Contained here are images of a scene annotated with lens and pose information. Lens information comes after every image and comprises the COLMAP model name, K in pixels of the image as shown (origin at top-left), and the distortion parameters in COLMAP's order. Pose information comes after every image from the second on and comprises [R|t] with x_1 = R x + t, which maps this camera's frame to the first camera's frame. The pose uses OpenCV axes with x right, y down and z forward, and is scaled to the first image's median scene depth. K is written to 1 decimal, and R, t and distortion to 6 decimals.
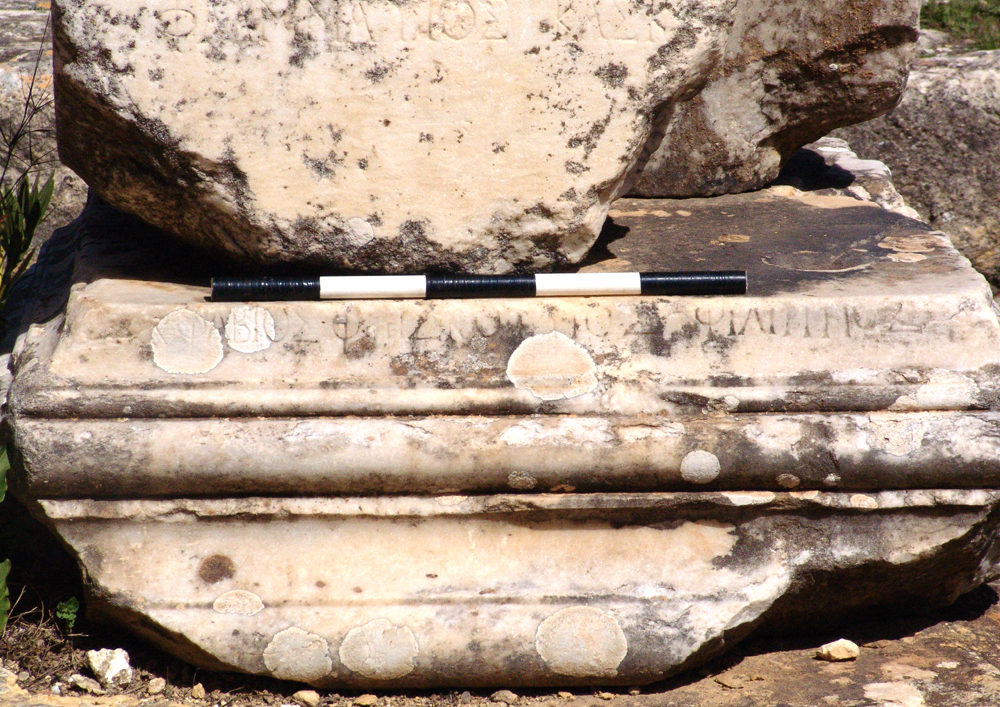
lens RADIAL K [[3892.9, 0, 411.9], [0, 3892.9, 403.3], [0, 0, 1]] dist [0.148031, 0.000000]
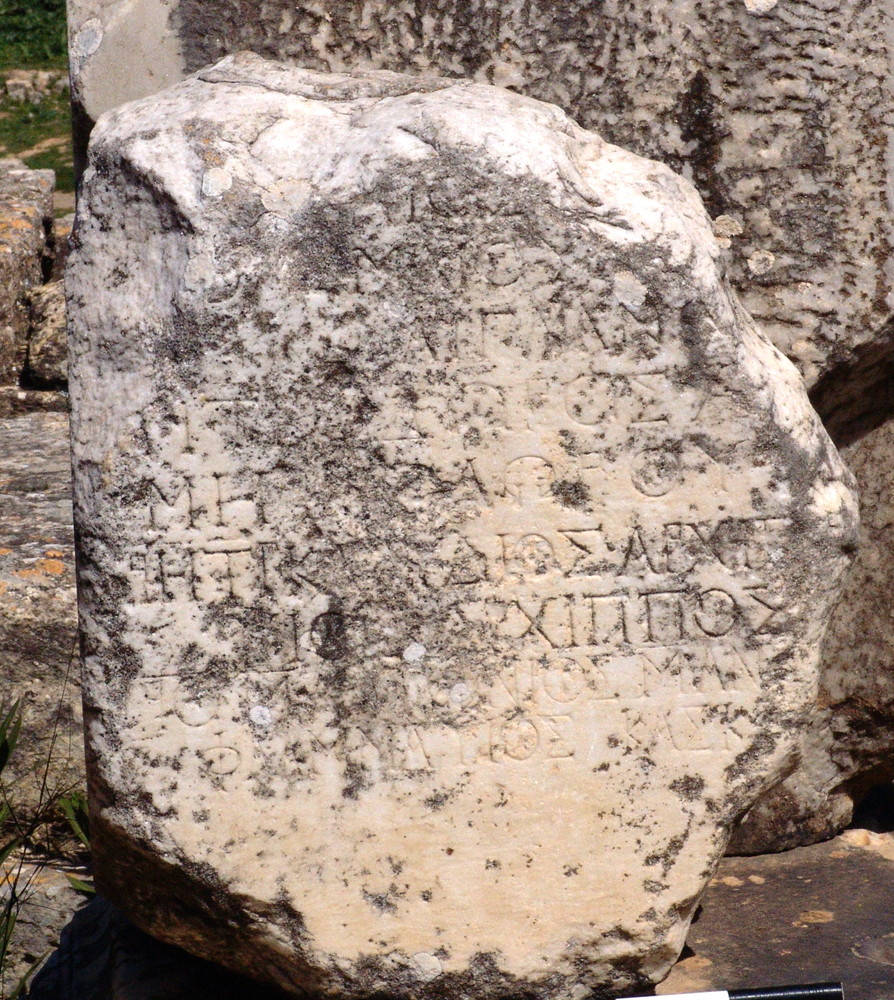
lens RADIAL K [[4262.4, 0, 328.4], [0, 4262.4, 513.8], [0, 0, 1]] dist [0.012472, 0.000000]
pose [[0.998394, -0.056656, 0.000027, -0.030900], [0.056608, 0.997542, -0.041299, -0.112004], [0.002313, 0.041234, 0.999147, -0.023646]]
